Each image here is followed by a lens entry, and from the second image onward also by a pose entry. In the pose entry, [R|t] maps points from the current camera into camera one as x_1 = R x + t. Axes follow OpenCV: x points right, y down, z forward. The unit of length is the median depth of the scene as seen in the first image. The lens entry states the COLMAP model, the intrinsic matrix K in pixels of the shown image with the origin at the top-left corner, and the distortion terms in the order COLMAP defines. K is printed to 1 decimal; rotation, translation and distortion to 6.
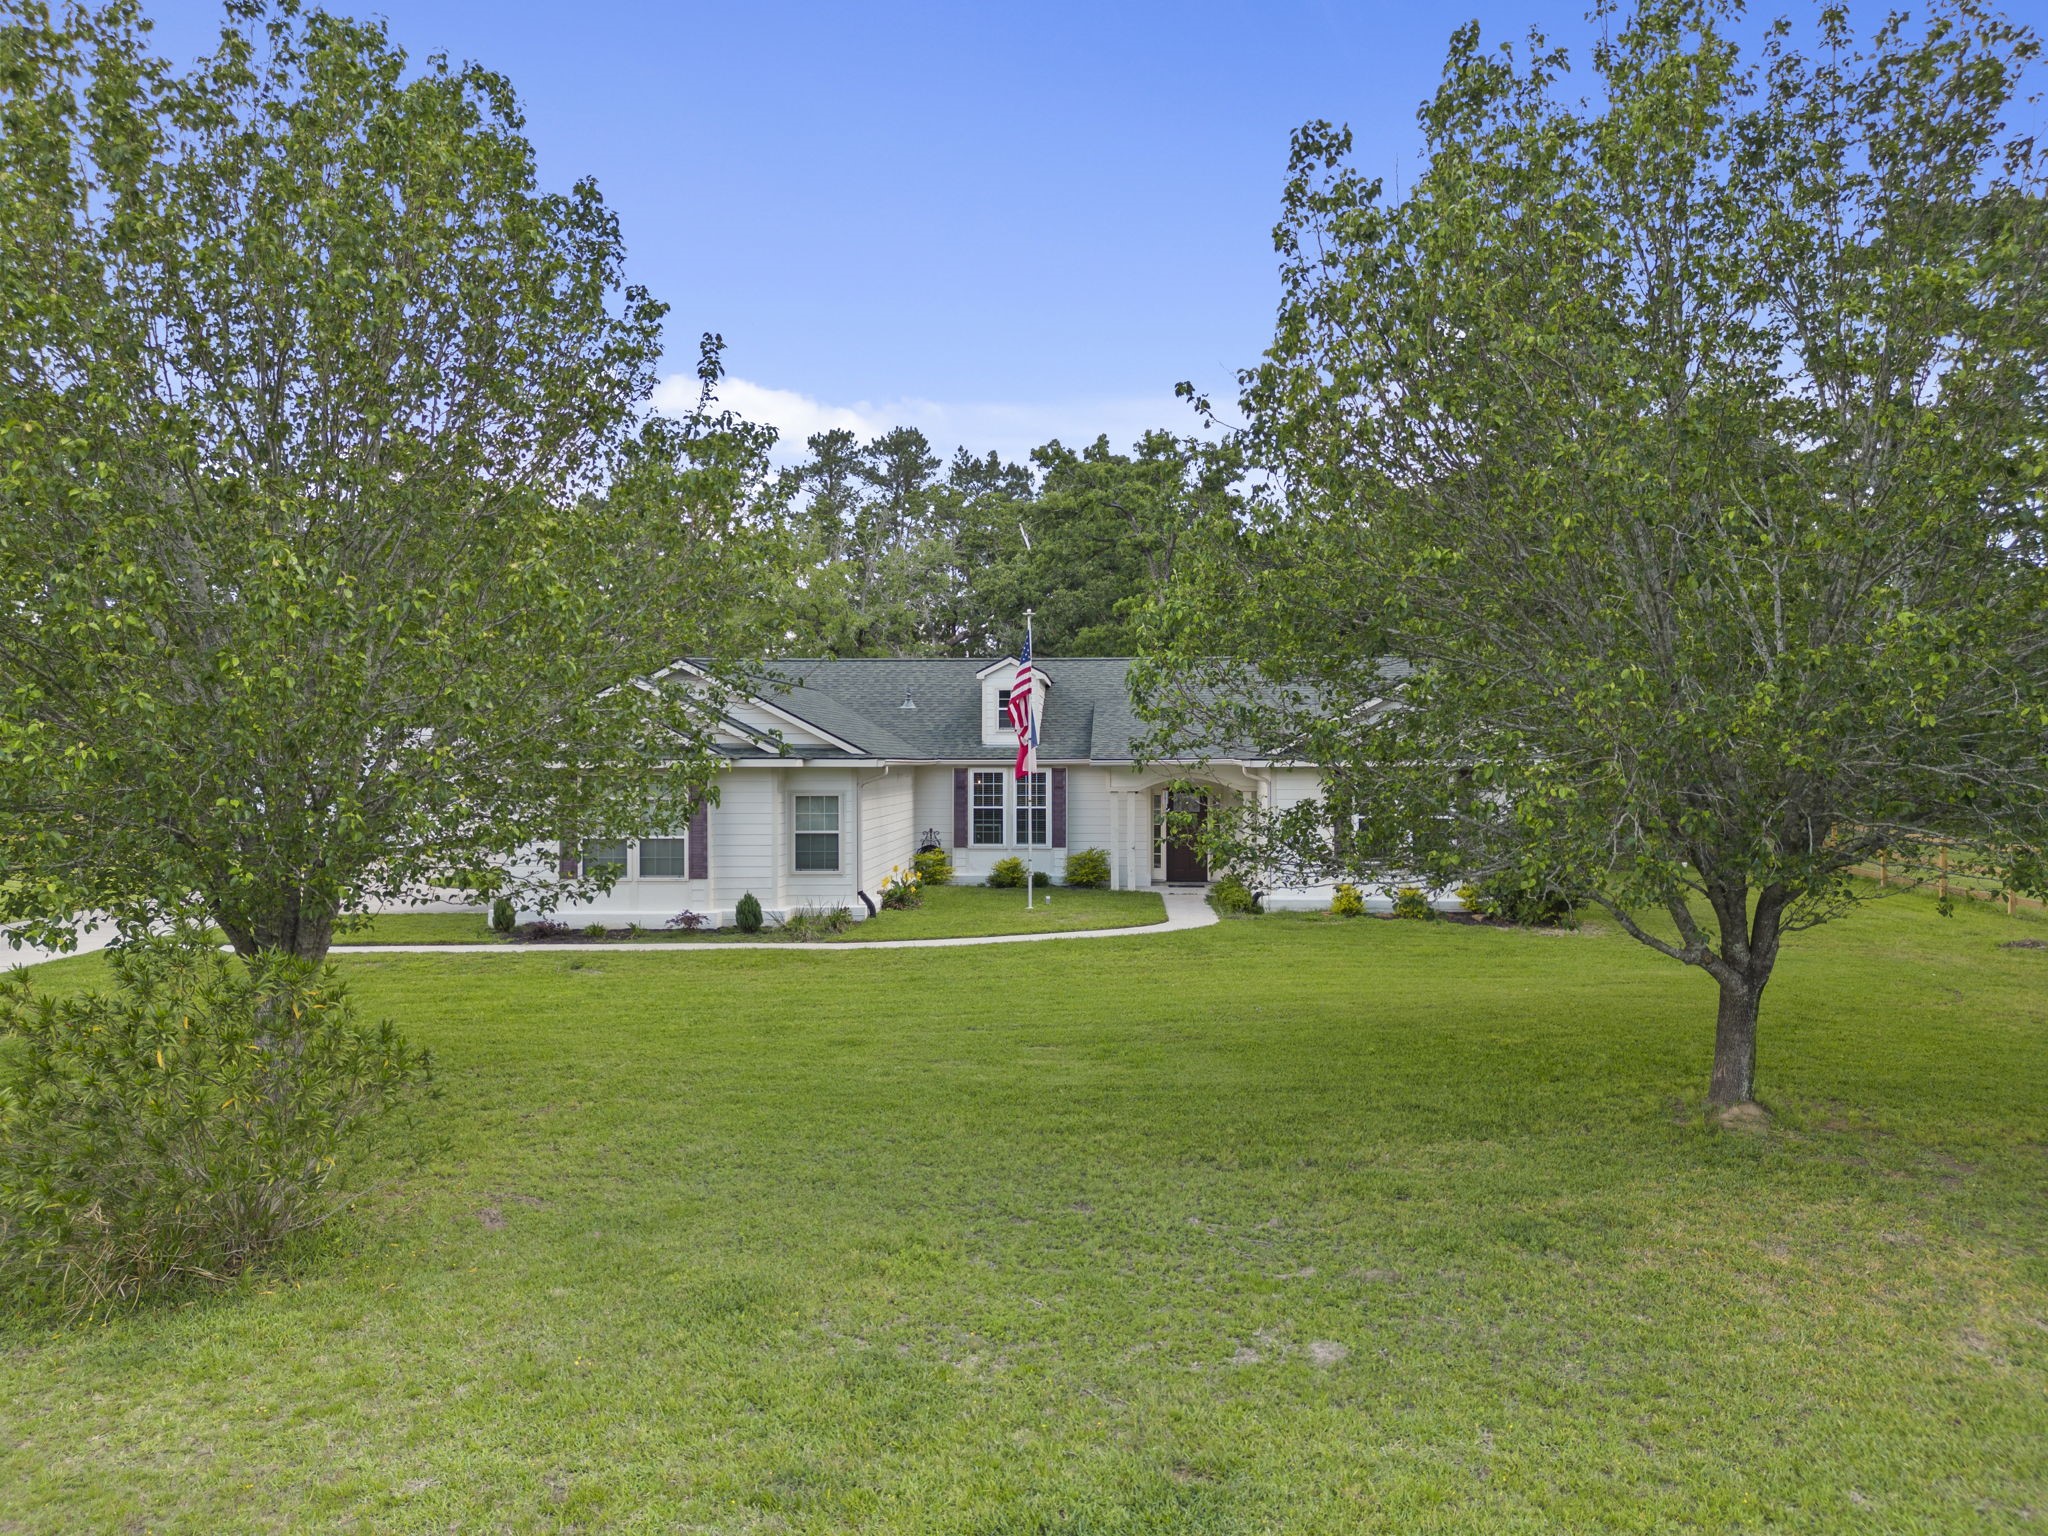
lens RADIAL K [[1437.1, 0, 1014.3], [0, 1437.1, 765.4], [0, 0, 1]] dist [0.043016, -0.020104]
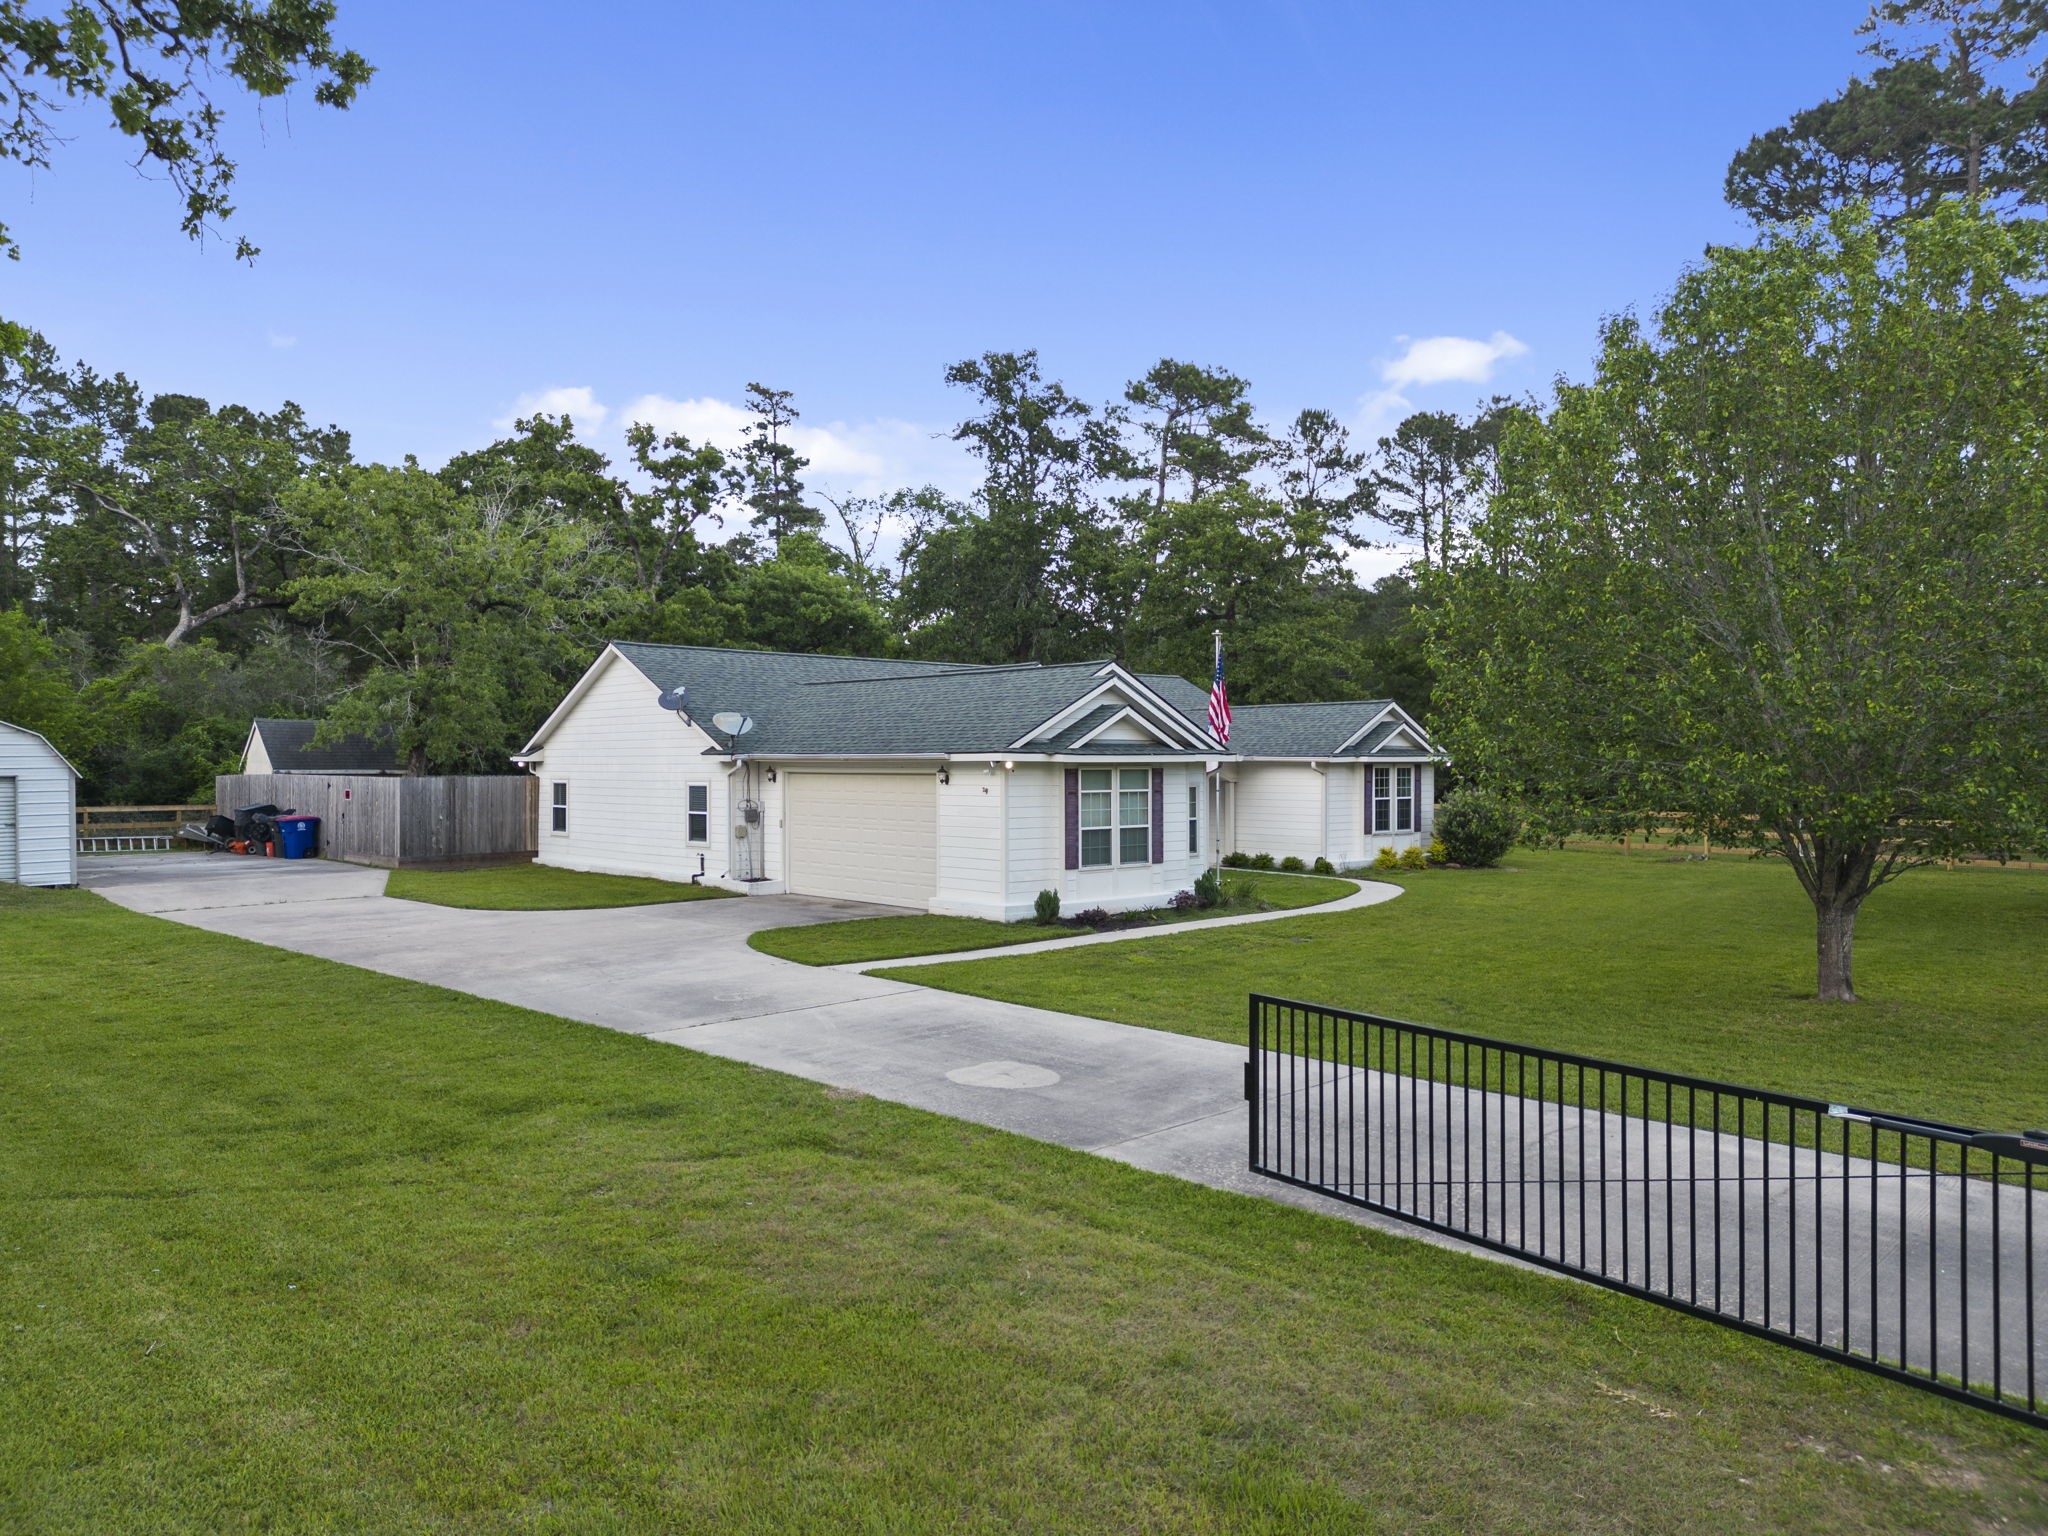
lens RADIAL K [[1437.1, 0, 1024.1], [0, 1437.1, 770.9], [0, 0, 1]] dist [0.043016, -0.020104]
pose [[0.695335, -0.002523, 0.718681, -0.875465], [0.000300, 0.999995, 0.003221, 0.003968], [-0.718686, -0.002024, 0.695332, 0.247187]]
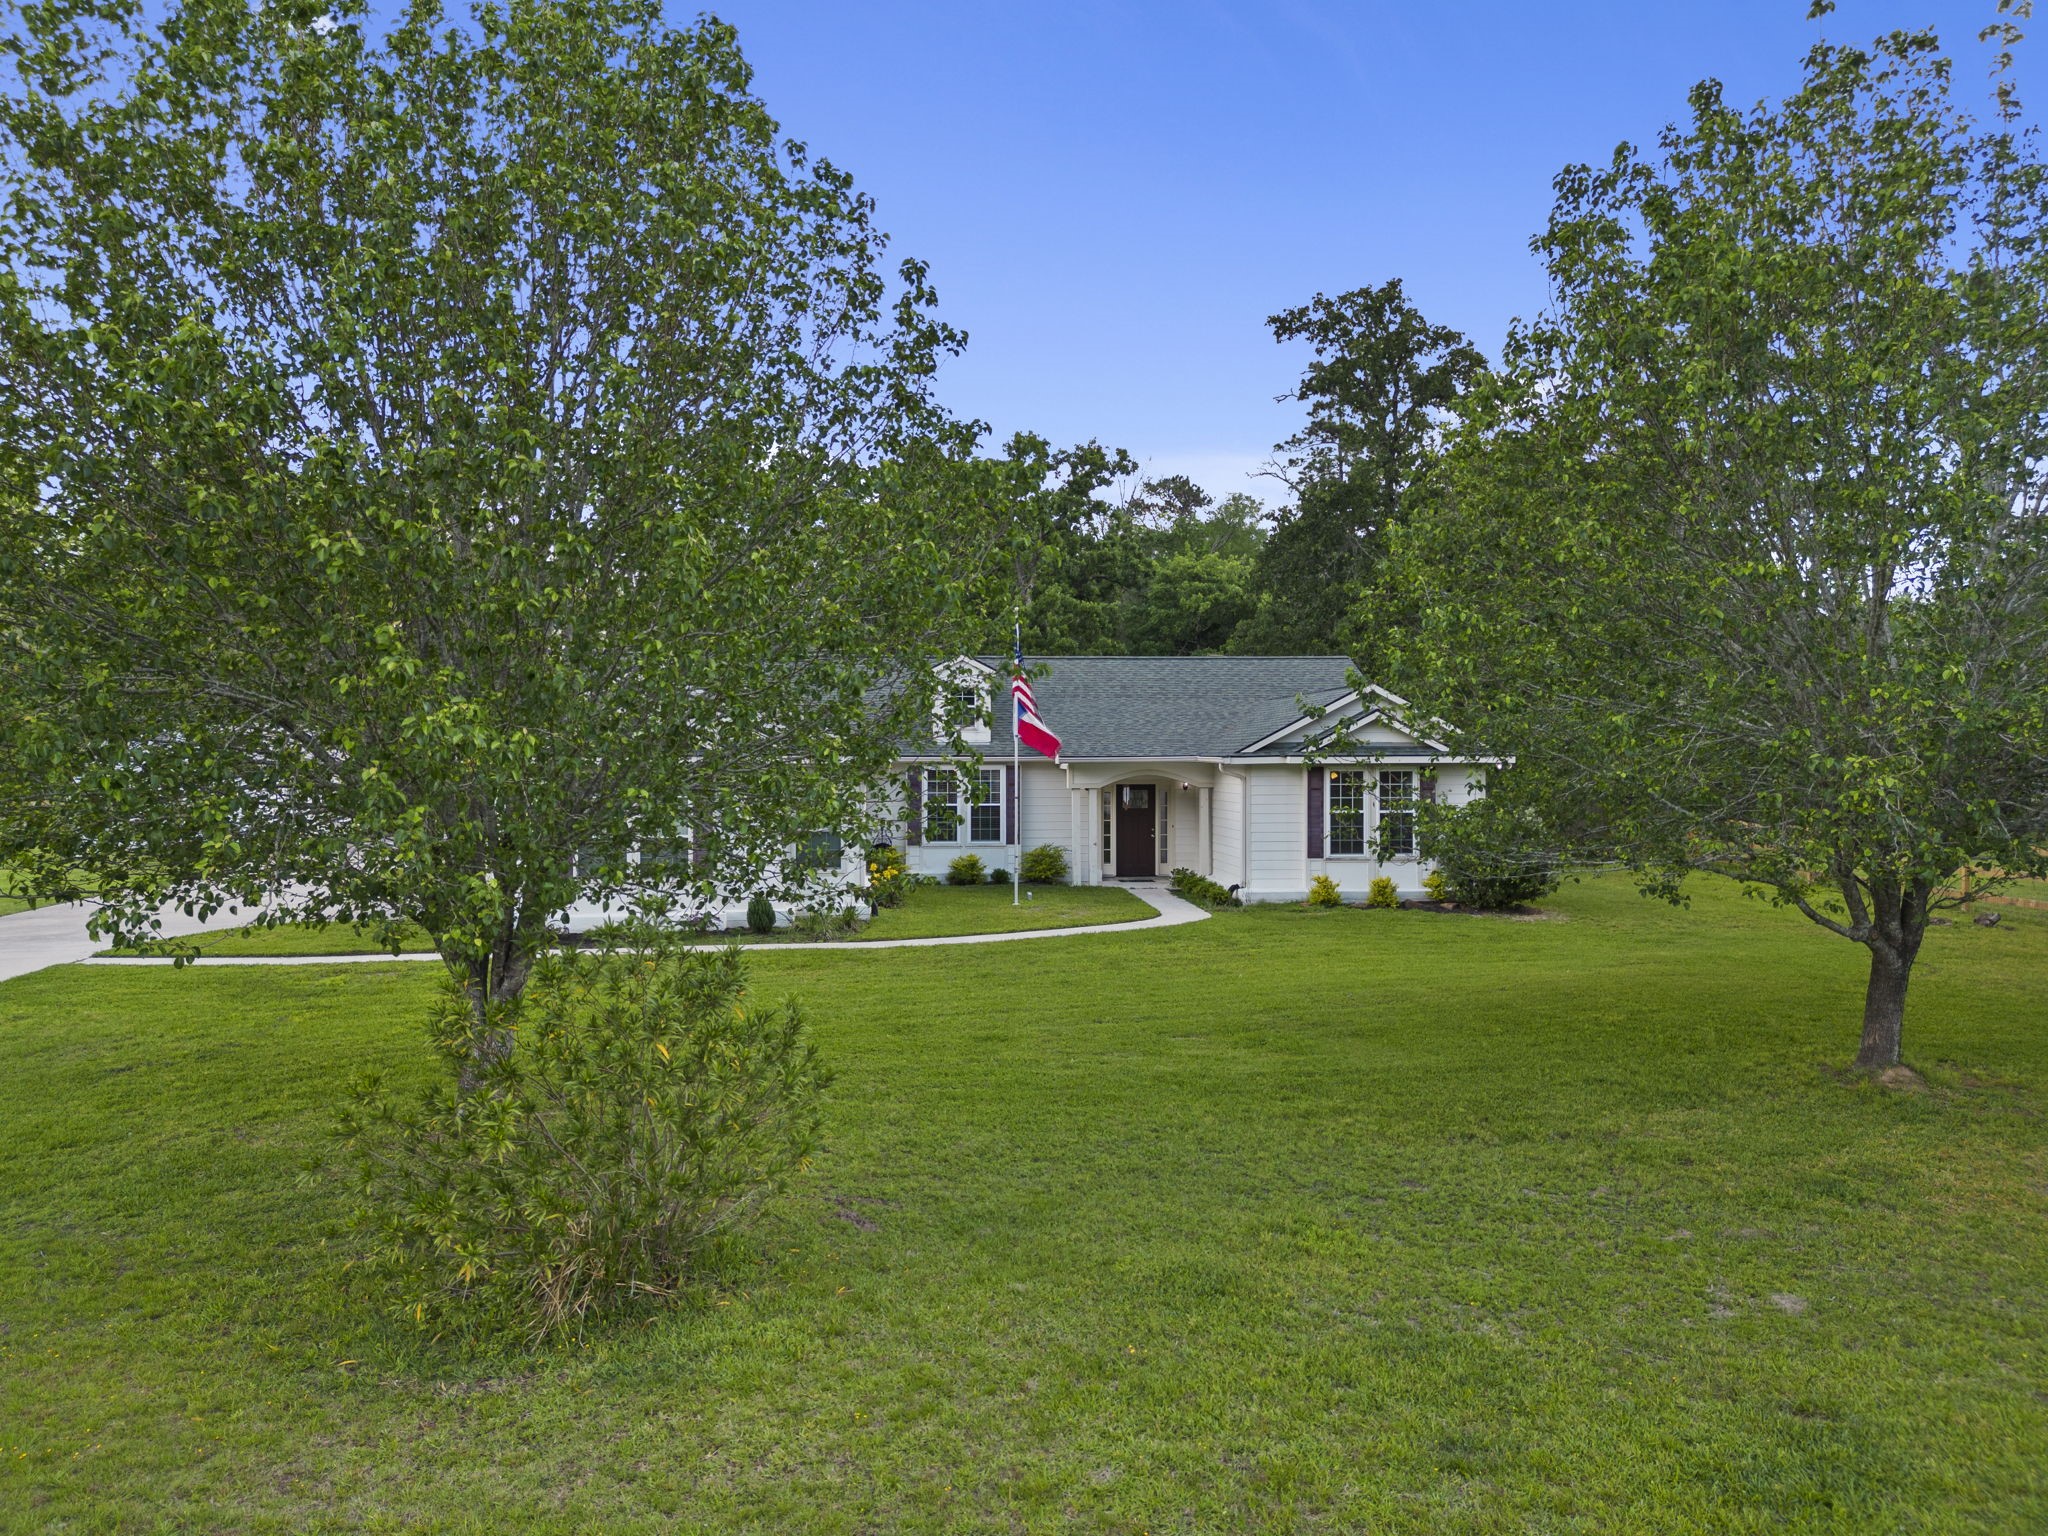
lens RADIAL K [[1437.1, 0, 1019.9], [0, 1437.1, 768.1], [0, 0, 1]] dist [0.043016, -0.020104]
pose [[0.987231, -0.001035, 0.159292, -0.131643], [0.000525, 0.999995, 0.003243, 0.000439], [-0.159295, -0.003118, 0.987226, 0.004366]]
